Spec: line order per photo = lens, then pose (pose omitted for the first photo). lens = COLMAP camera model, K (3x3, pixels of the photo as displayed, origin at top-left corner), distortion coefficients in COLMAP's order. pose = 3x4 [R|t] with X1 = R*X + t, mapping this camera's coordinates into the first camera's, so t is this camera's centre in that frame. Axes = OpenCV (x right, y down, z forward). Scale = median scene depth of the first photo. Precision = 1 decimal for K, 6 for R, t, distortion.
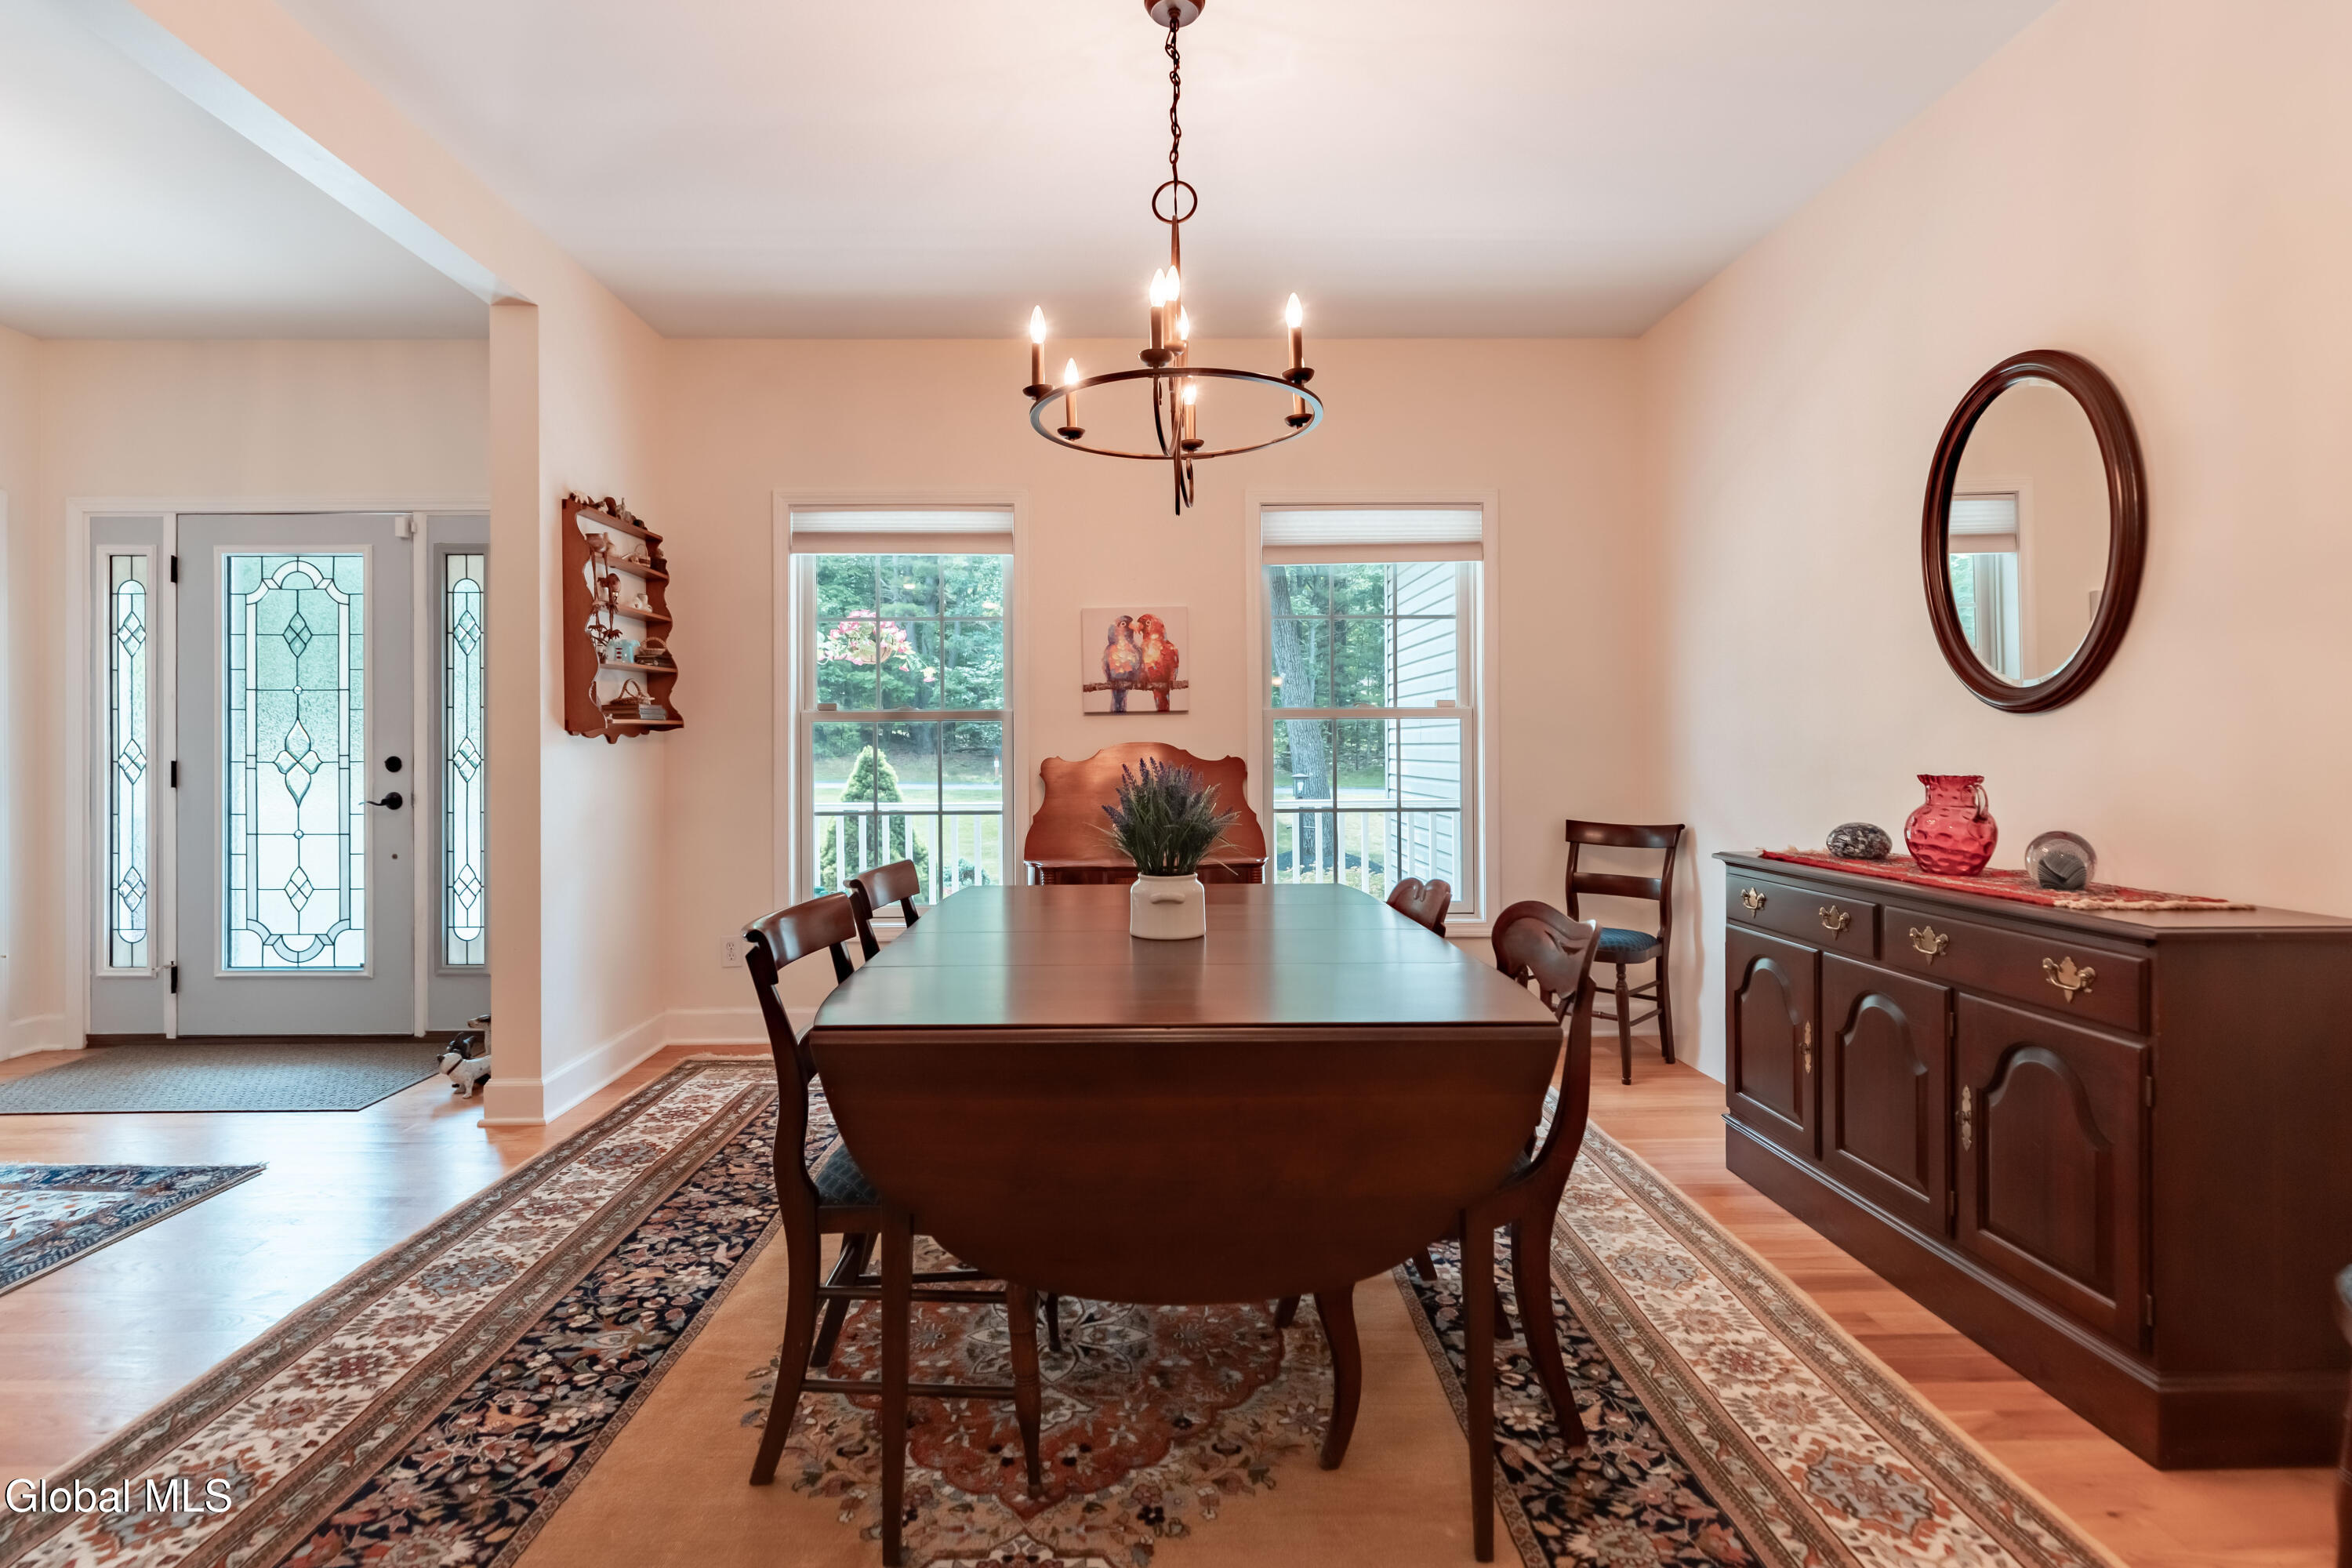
lens RADIAL K [[1113.6, 0, 1128.5], [0, 1113.6, 755.9], [0, 0, 1]] dist [-0.002615, -0.000100]
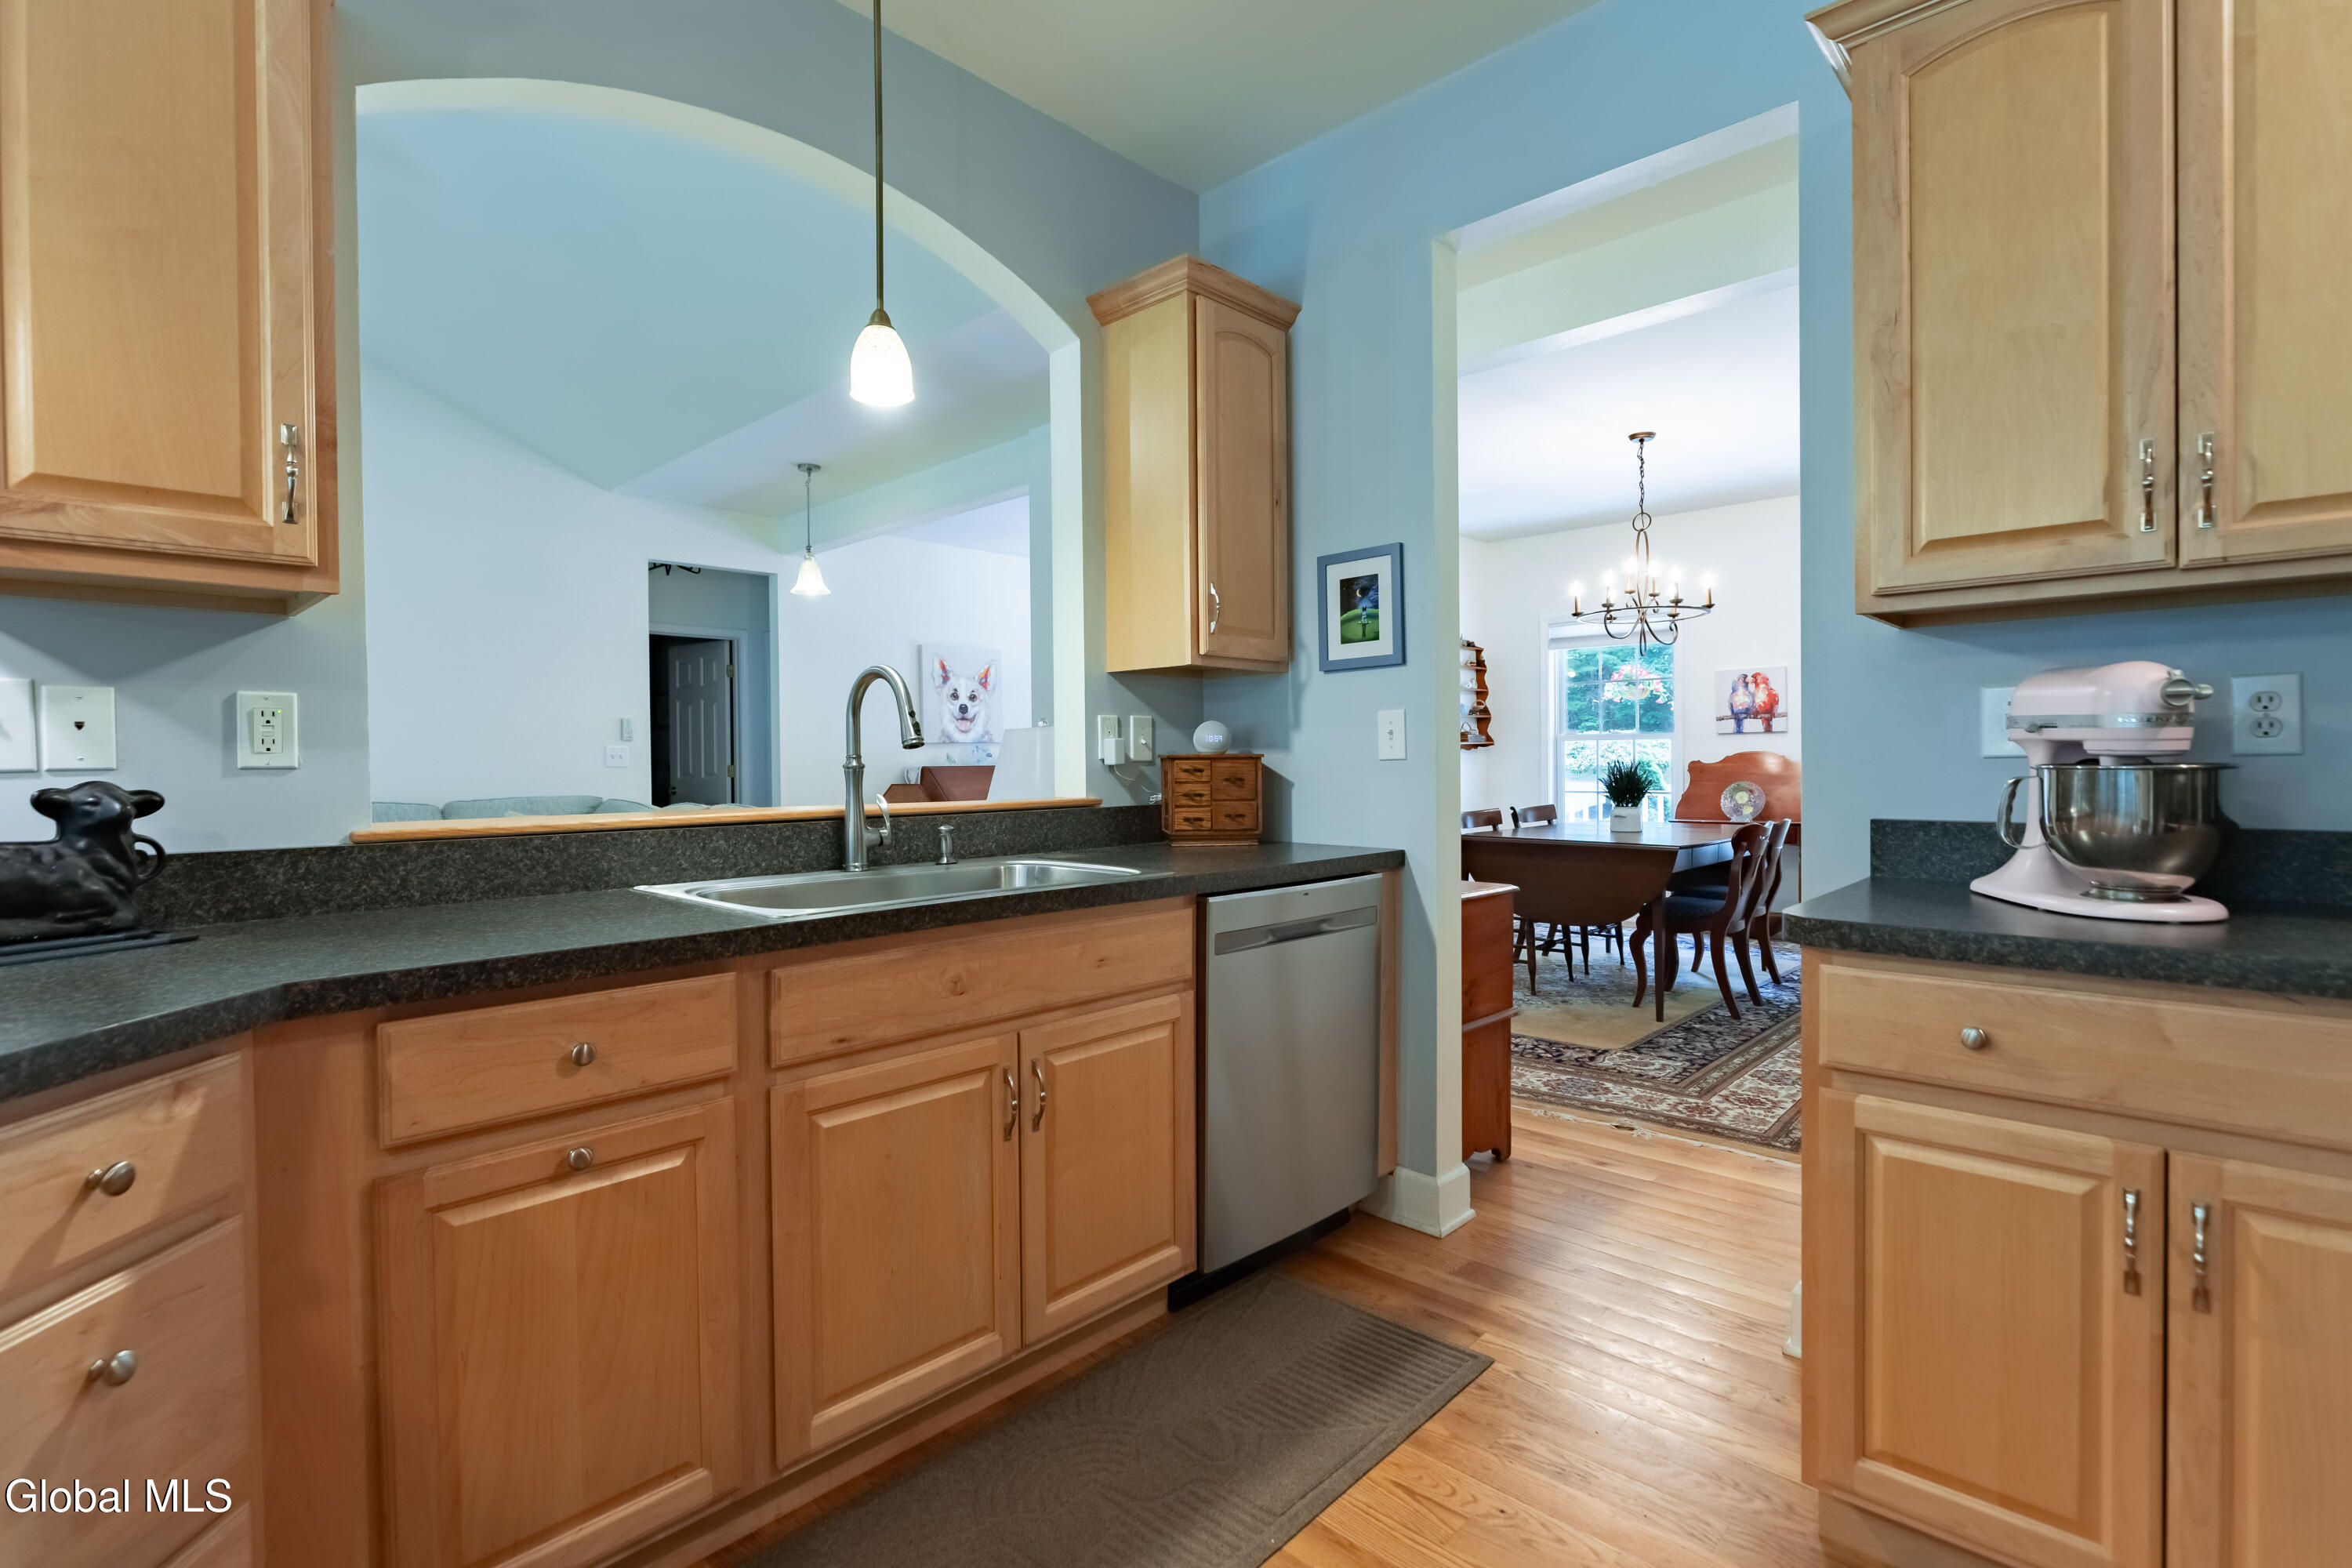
lens RADIAL K [[1090.5, 0, 1176.1], [0, 1090.5, 775.2], [0, 0, 1]] dist [-0.002126, -0.000044]
pose [[0.715897, 0.008895, -0.698149, 0.587792], [0.000175, 0.999917, 0.012920, 0.002892], [0.698206, -0.009372, 0.715836, -0.830795]]
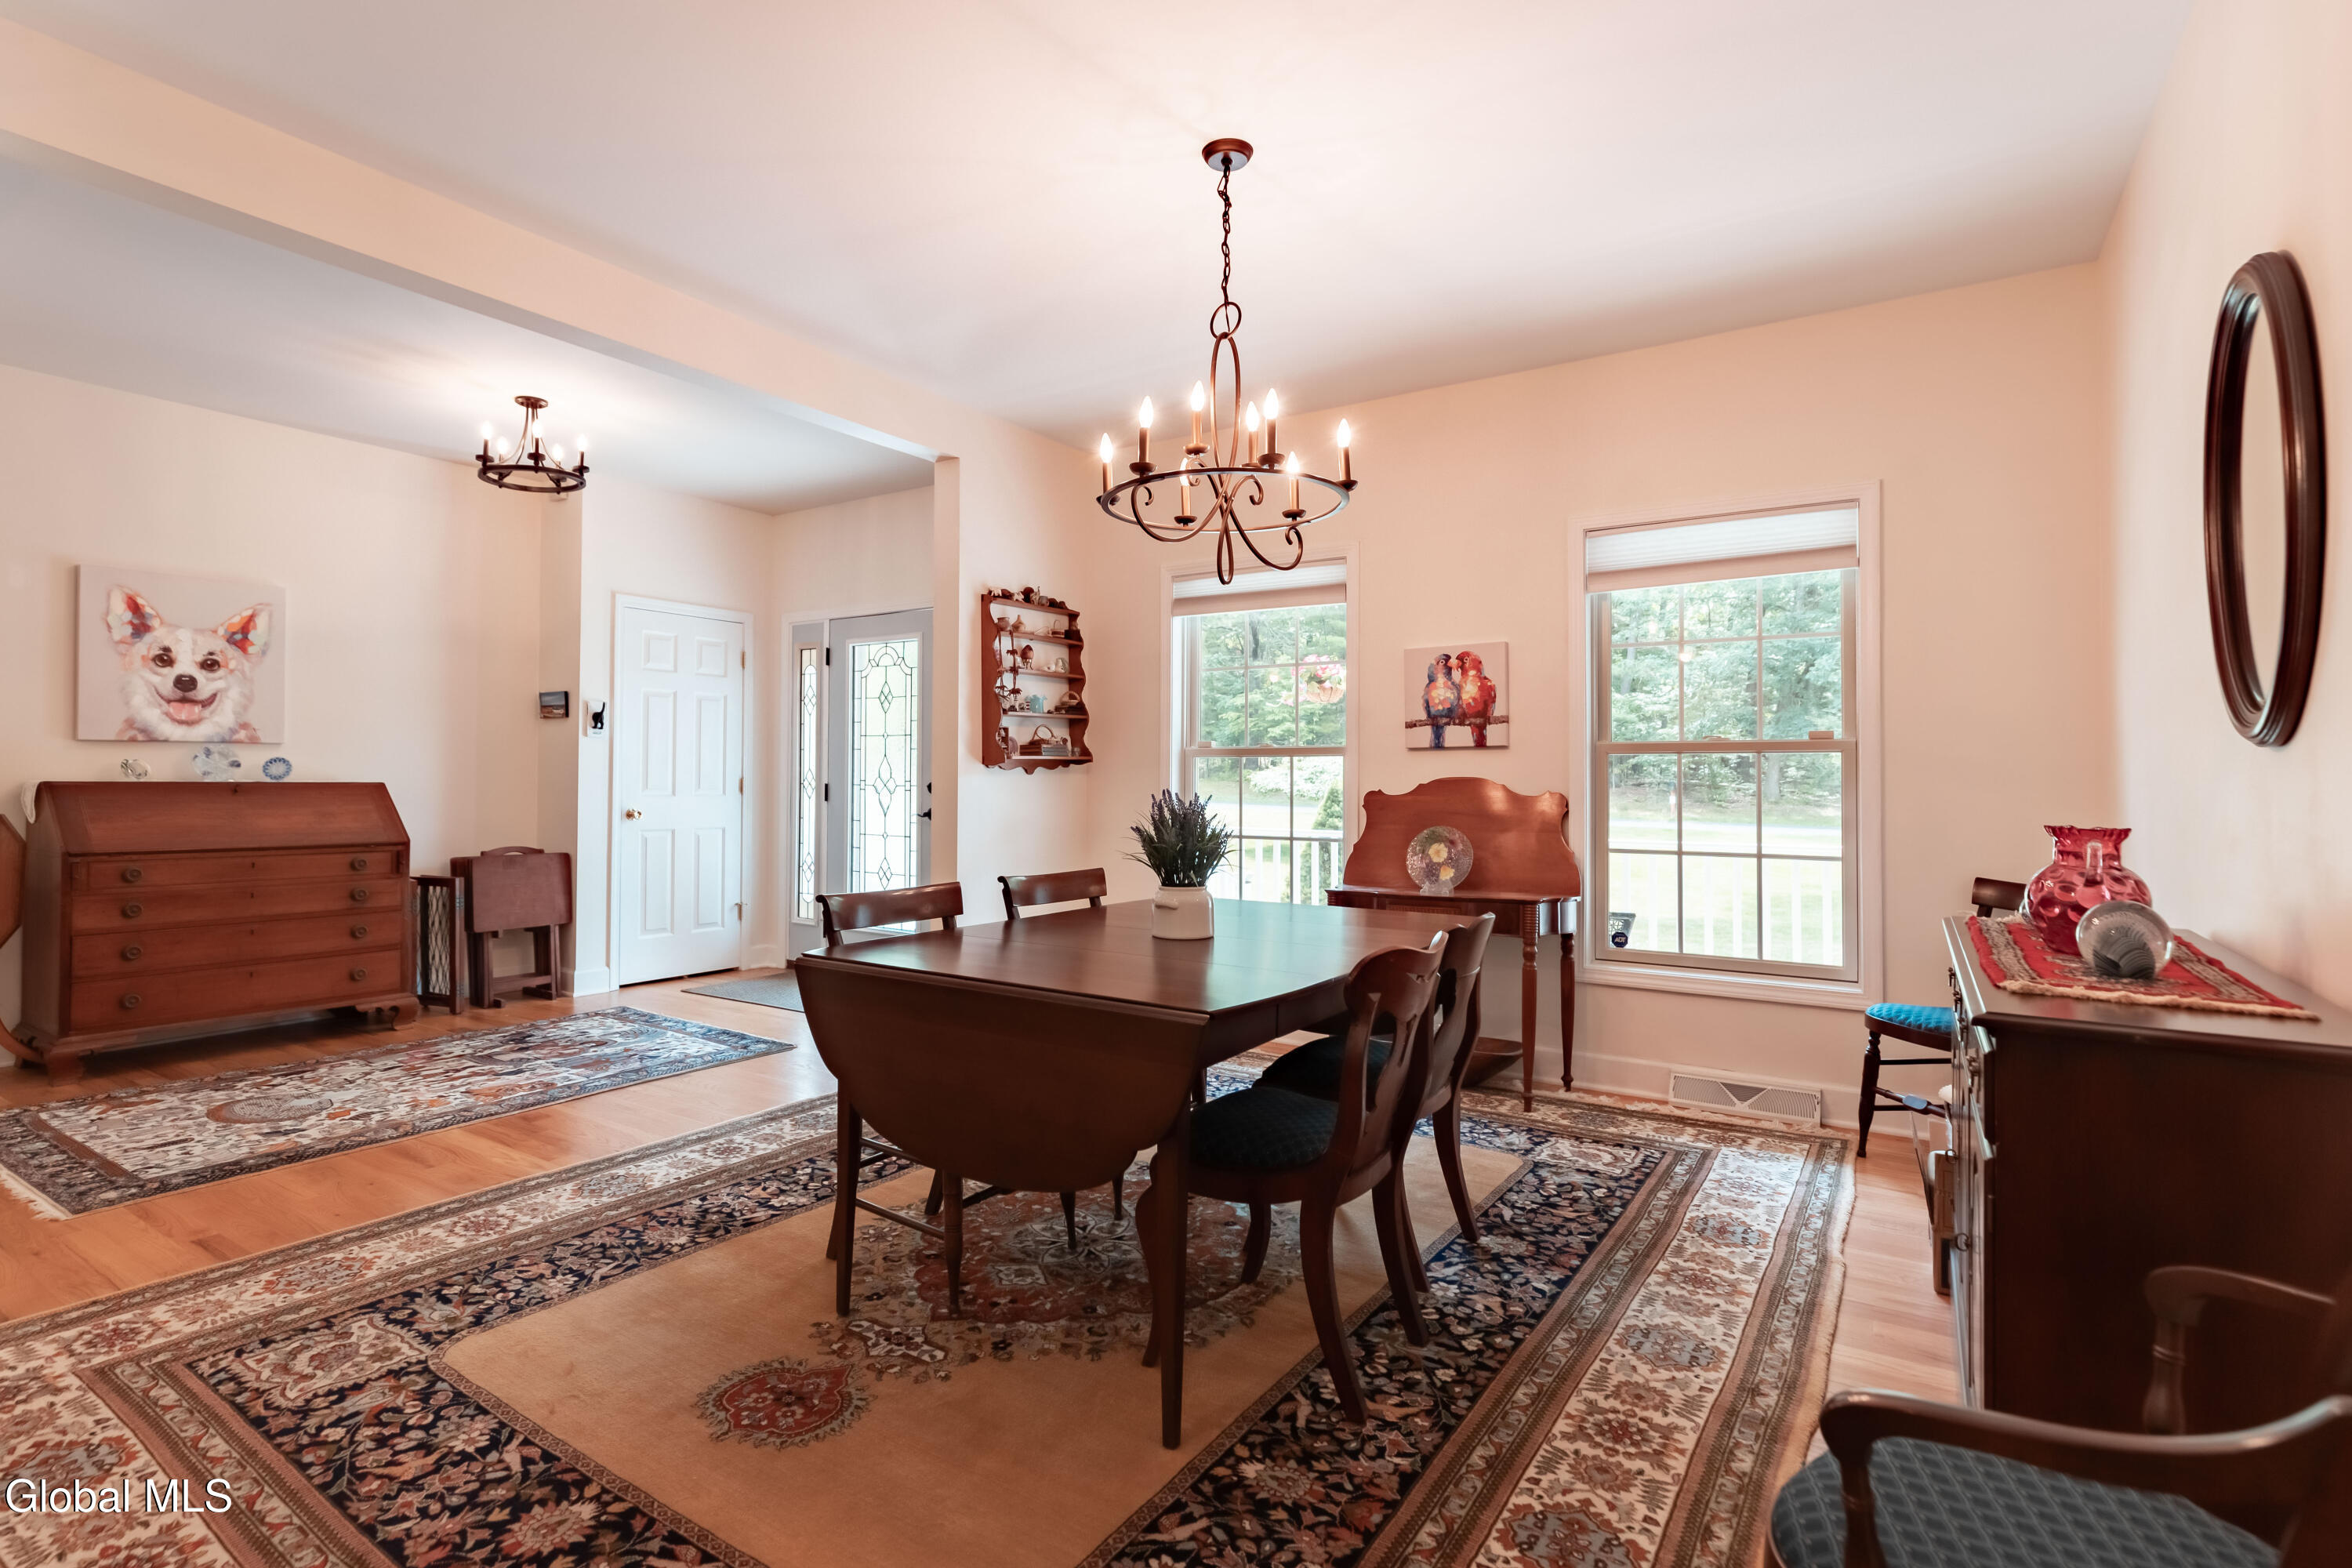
lens RADIAL K [[1128.7, 0, 1136.9], [0, 1128.7, 772.8], [0, 0, 1]] dist [-0.003221, -0.000326]
pose [[0.821595, 0.006865, -0.570031, 0.403753], [-0.014603, 0.999853, -0.009006, -0.002593], [0.569885, 0.015724, 0.821574, -0.020558]]
